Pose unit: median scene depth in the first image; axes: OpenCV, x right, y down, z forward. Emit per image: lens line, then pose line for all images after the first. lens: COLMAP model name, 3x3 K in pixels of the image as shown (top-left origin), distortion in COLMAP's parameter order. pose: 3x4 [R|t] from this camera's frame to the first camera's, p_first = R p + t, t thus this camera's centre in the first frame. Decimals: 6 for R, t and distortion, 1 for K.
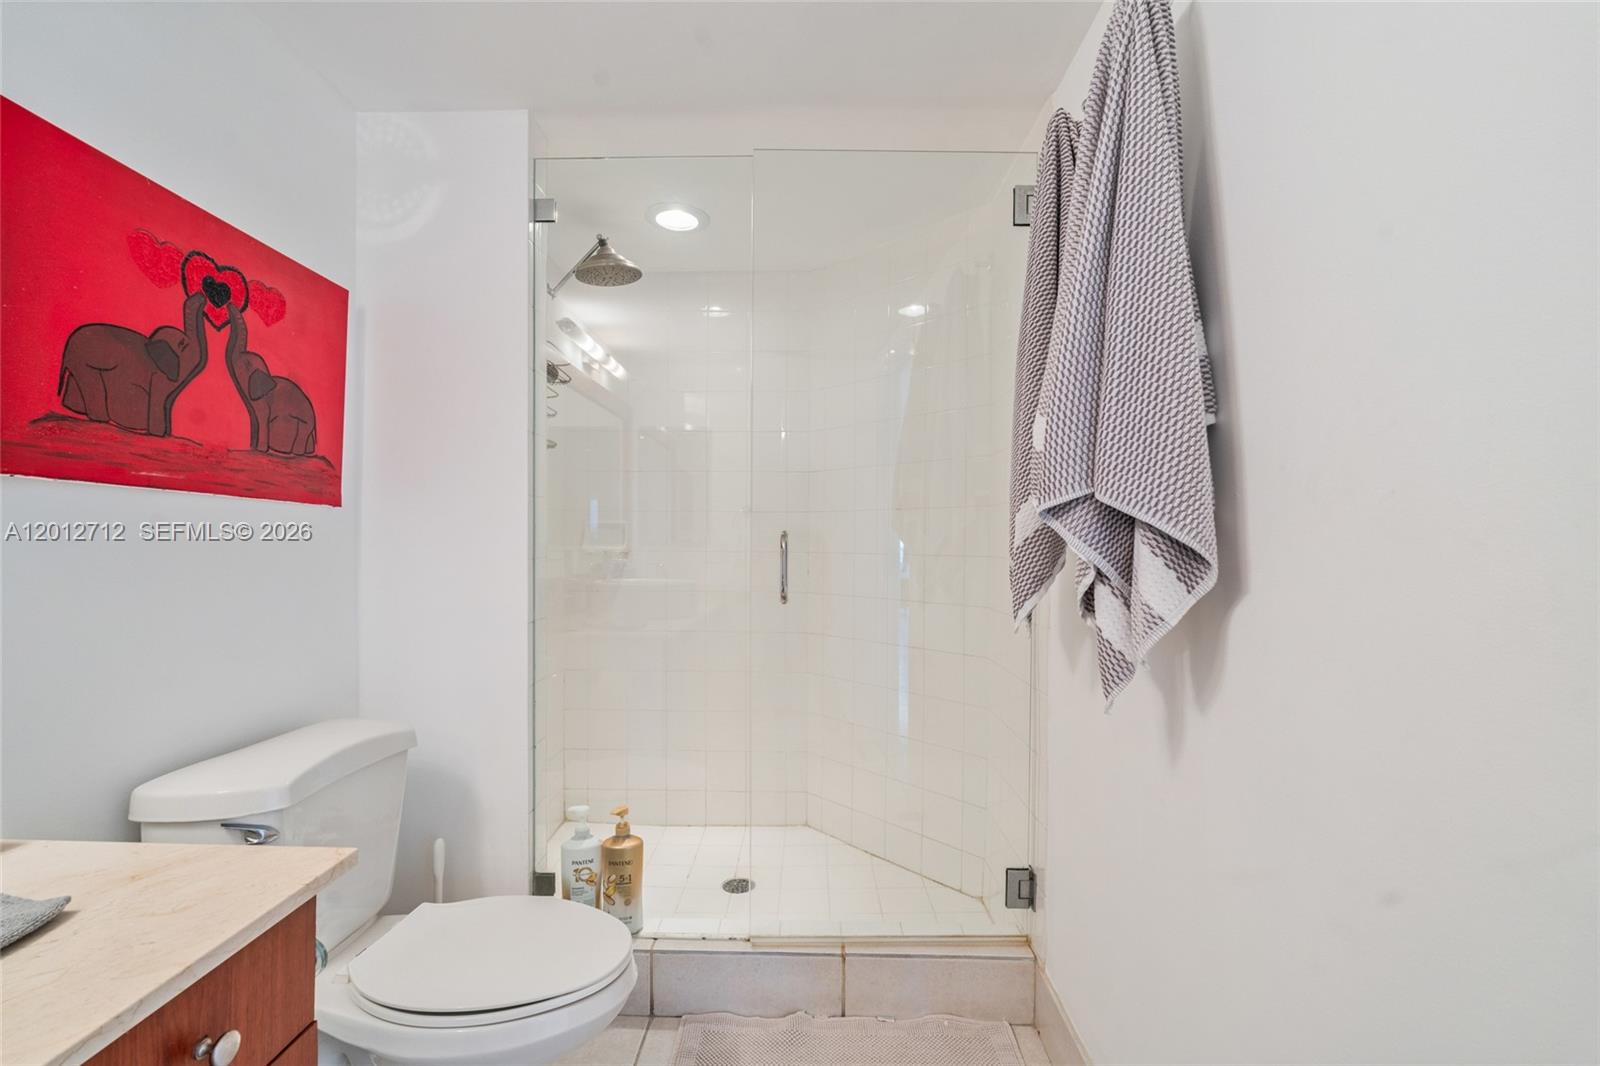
lens RADIAL K [[706.7, 0, 800.5], [0, 706.7, 543.2], [0, 0, 1]] dist [-0.005447, -0.000129]
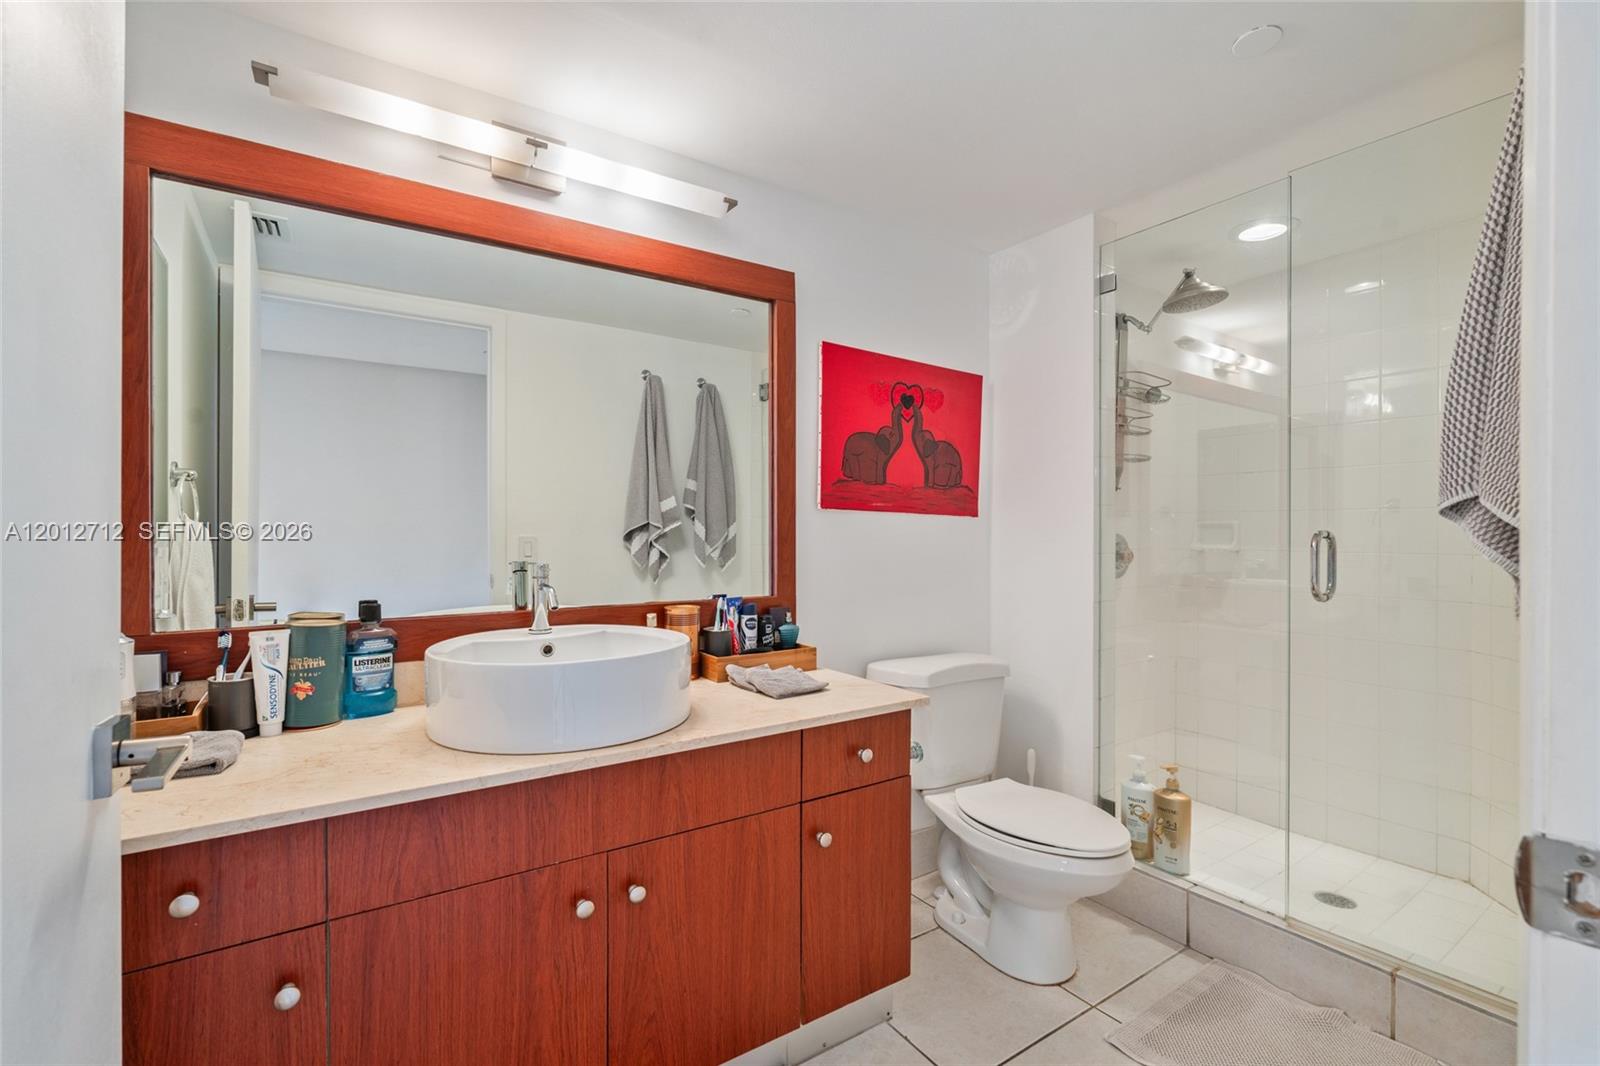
lens RADIAL K [[700.7, 0, 798.3], [0, 700.7, 527.1], [0, 0, 1]] dist [-0.003569, -0.000367]
pose [[0.584990, -0.011277, -0.810962, 0.363258], [-0.007036, 0.999795, -0.018979, 0.002009], [0.811010, 0.016809, 0.584791, -0.215695]]
